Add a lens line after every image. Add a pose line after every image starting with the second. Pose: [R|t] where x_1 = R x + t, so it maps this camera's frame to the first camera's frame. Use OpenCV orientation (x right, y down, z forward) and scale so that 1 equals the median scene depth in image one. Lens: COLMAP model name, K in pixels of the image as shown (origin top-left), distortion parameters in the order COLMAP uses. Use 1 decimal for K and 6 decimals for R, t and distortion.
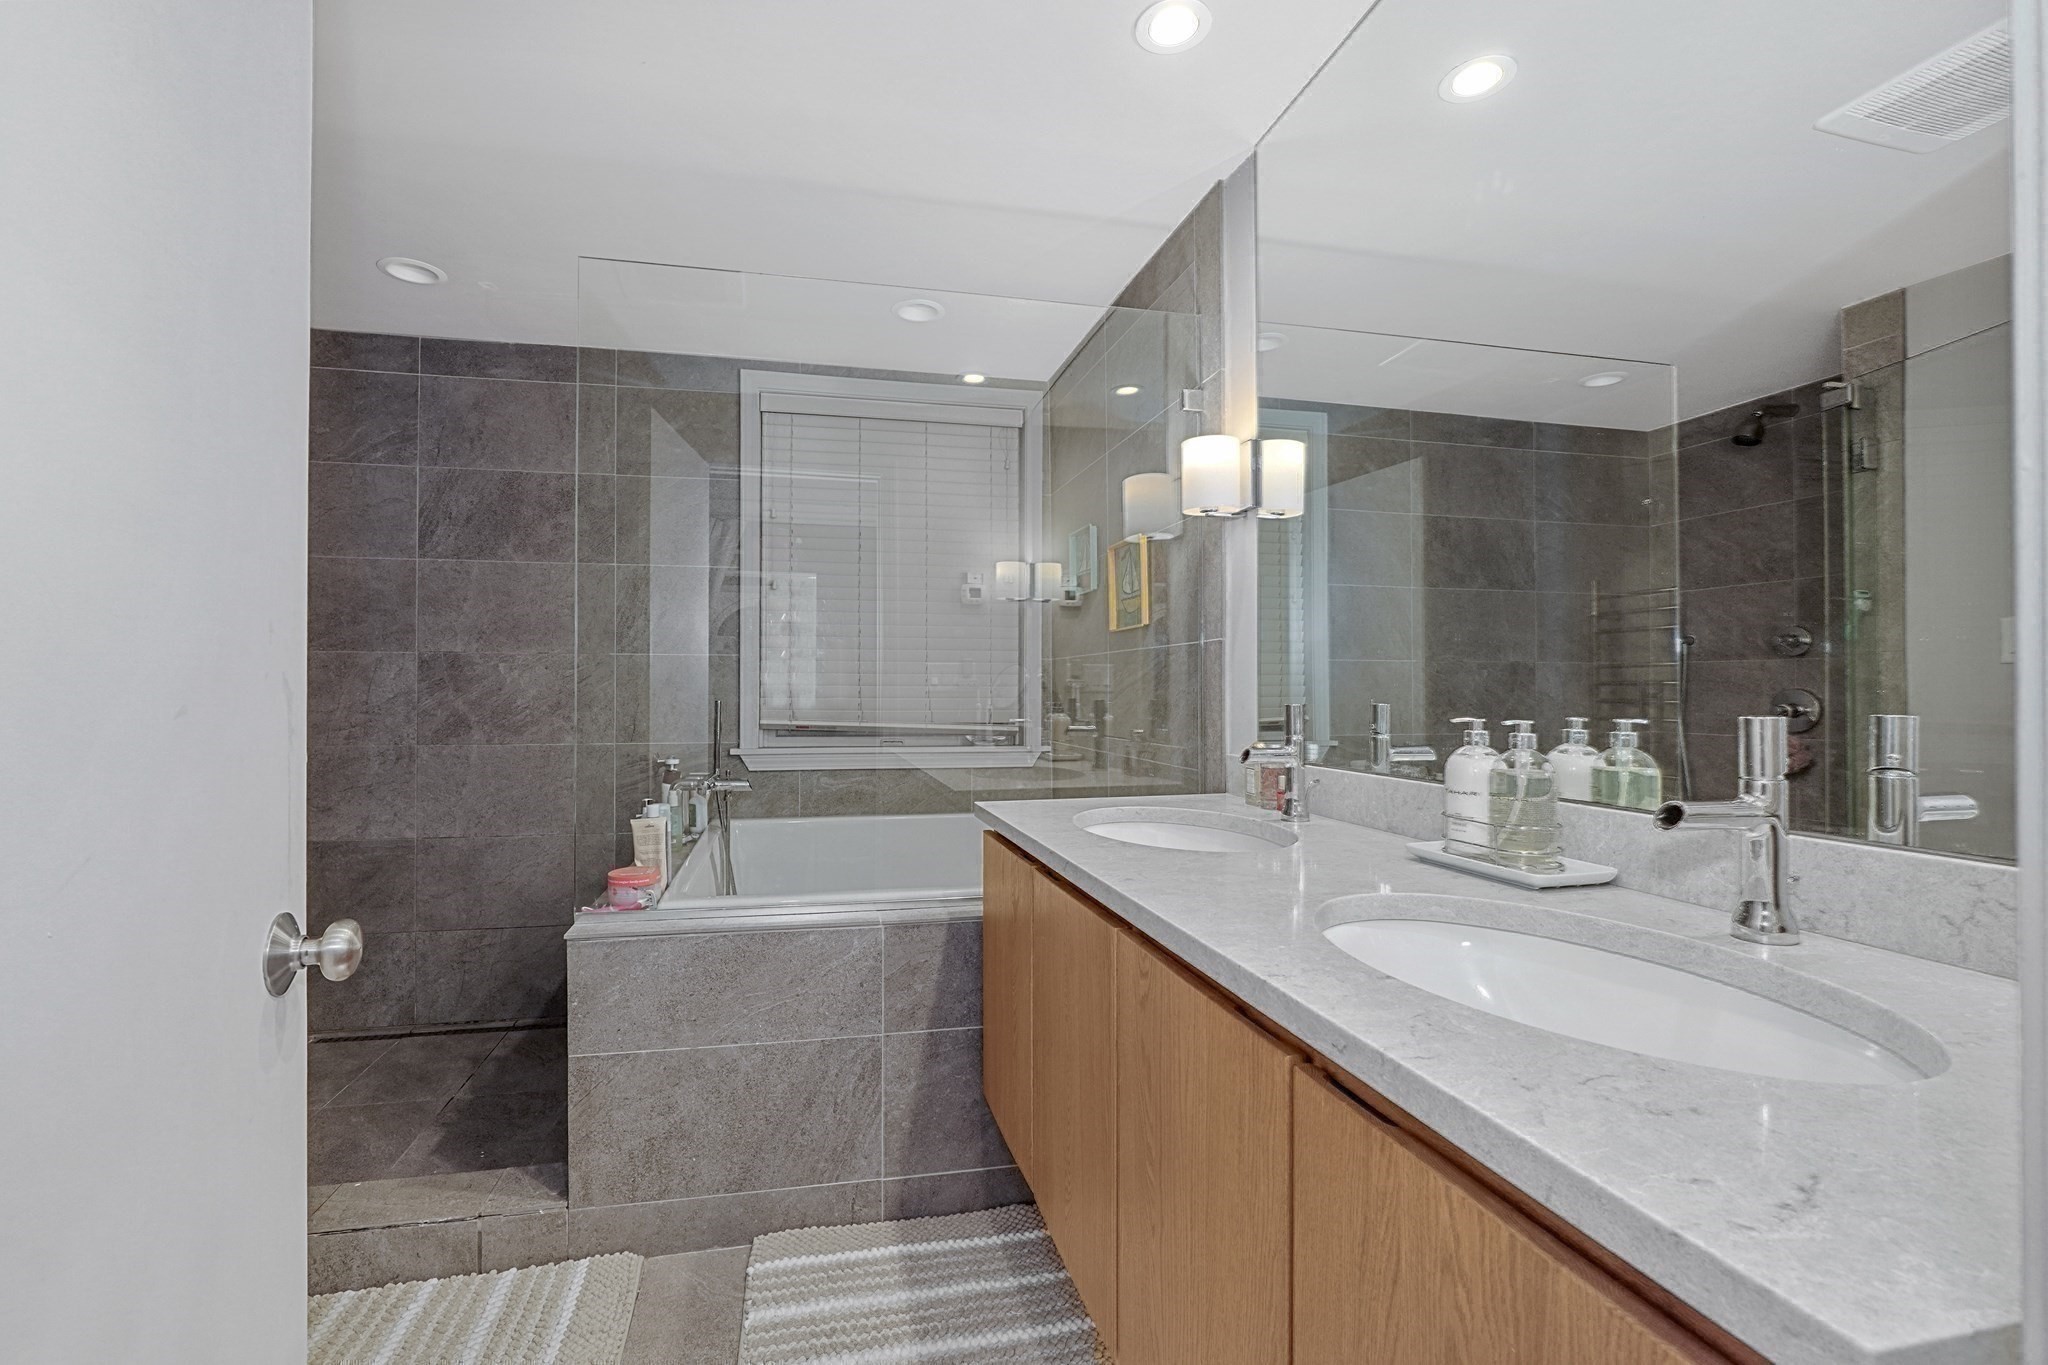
lens RADIAL K [[893.5, 0, 976.0], [0, 893.5, 689.7], [0, 0, 1]] dist [-0.012922, 0.000357]
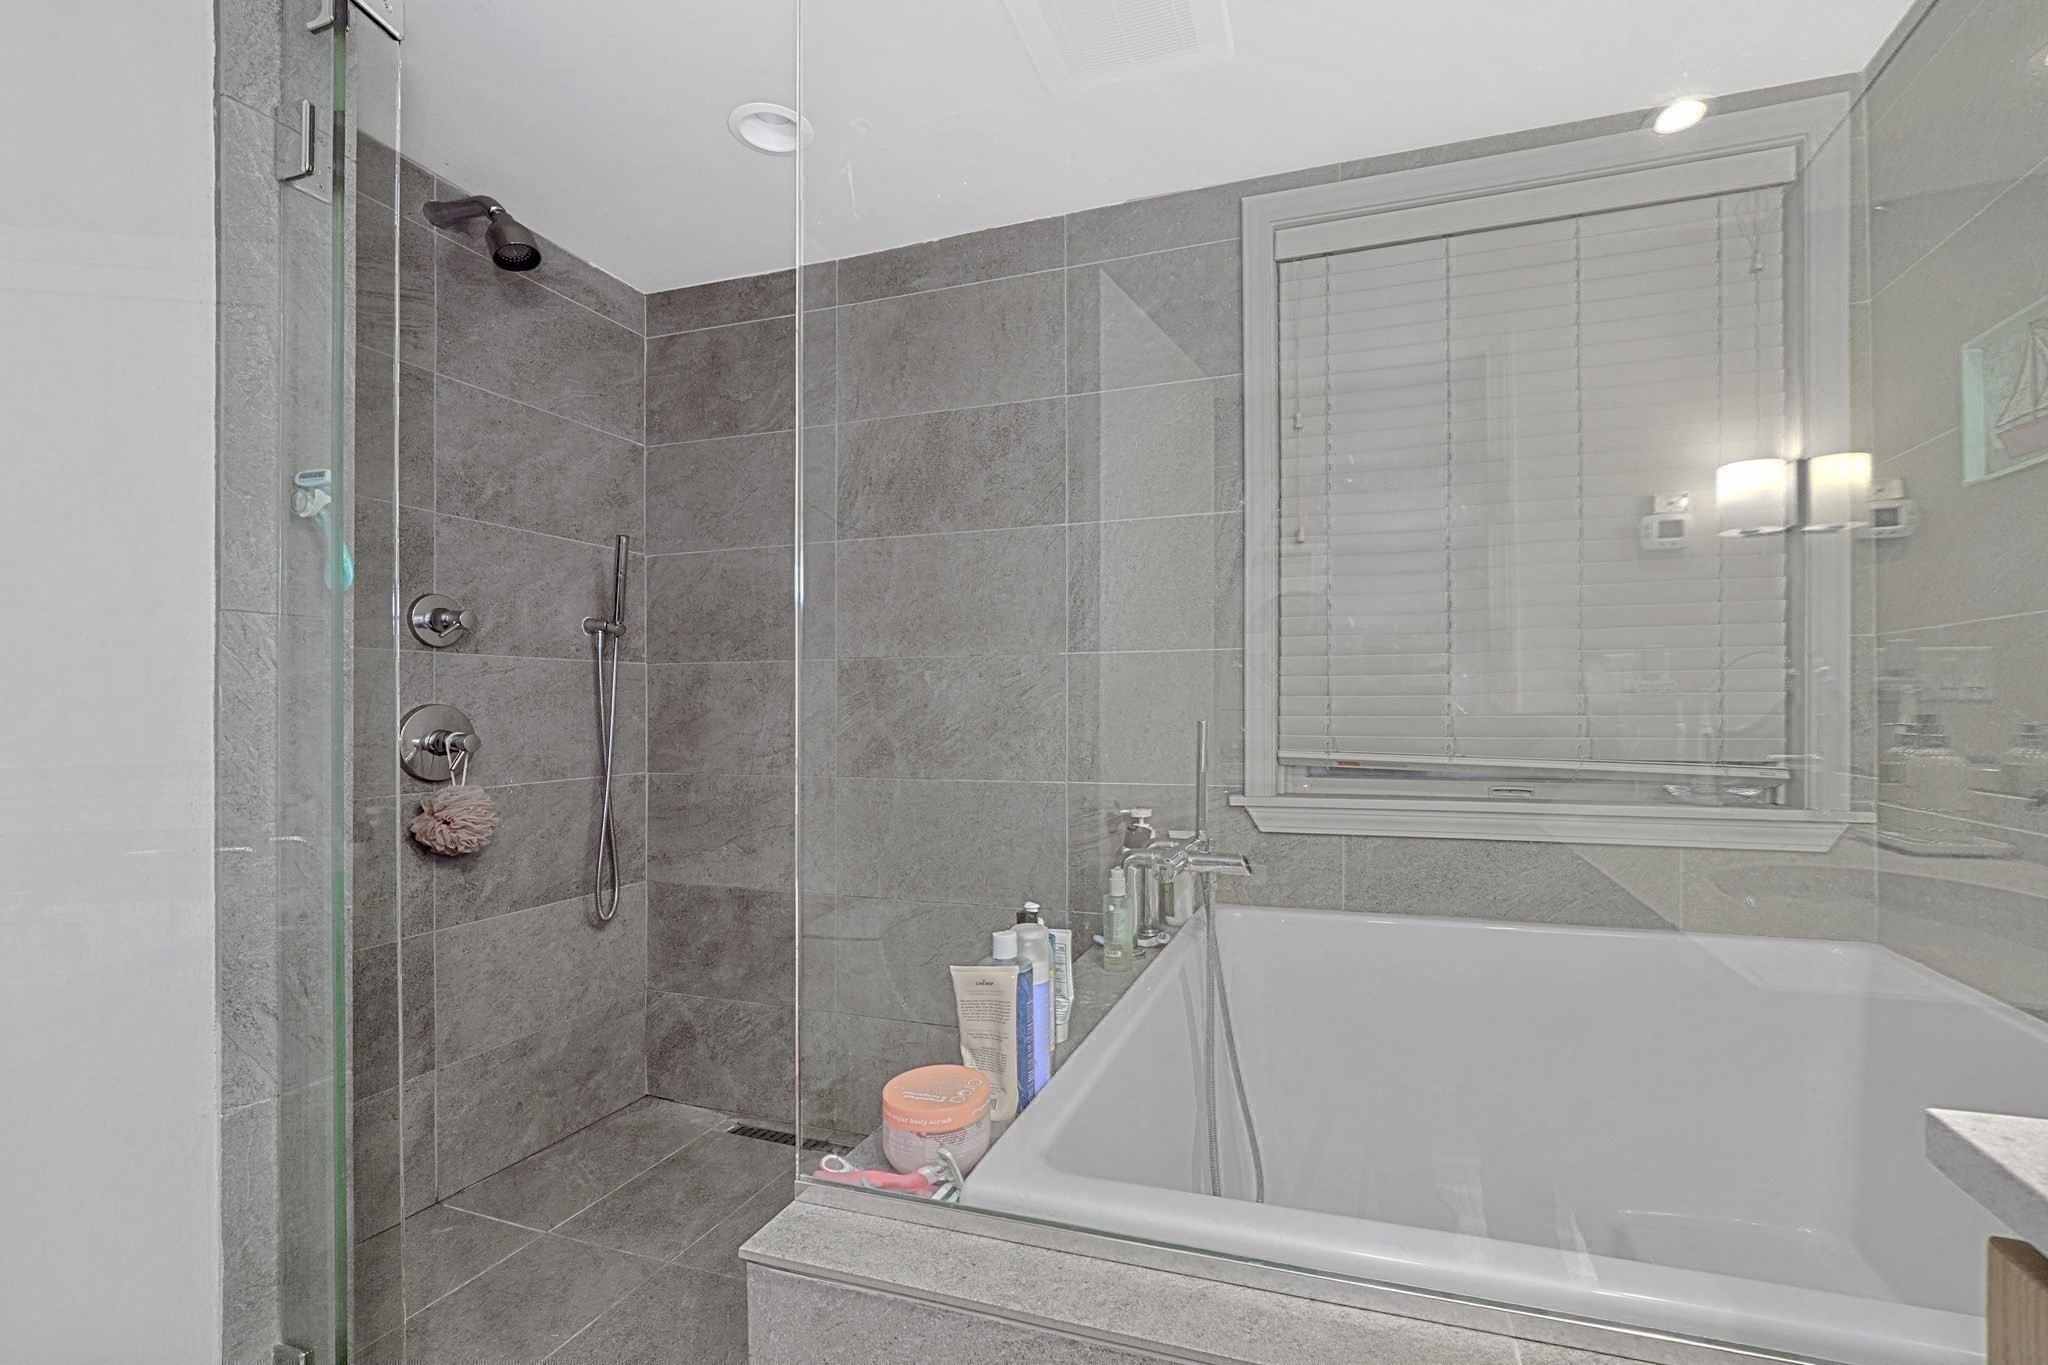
lens RADIAL K [[912.7, 0, 1023.1], [0, 912.7, 719.6], [0, 0, 1]] dist [-0.013428, 0.000302]
pose [[0.844669, 0.000355, -0.535288, -0.053329], [0.008035, 0.999879, 0.013343, 0.001770], [0.535228, -0.015571, 0.844564, 0.388579]]
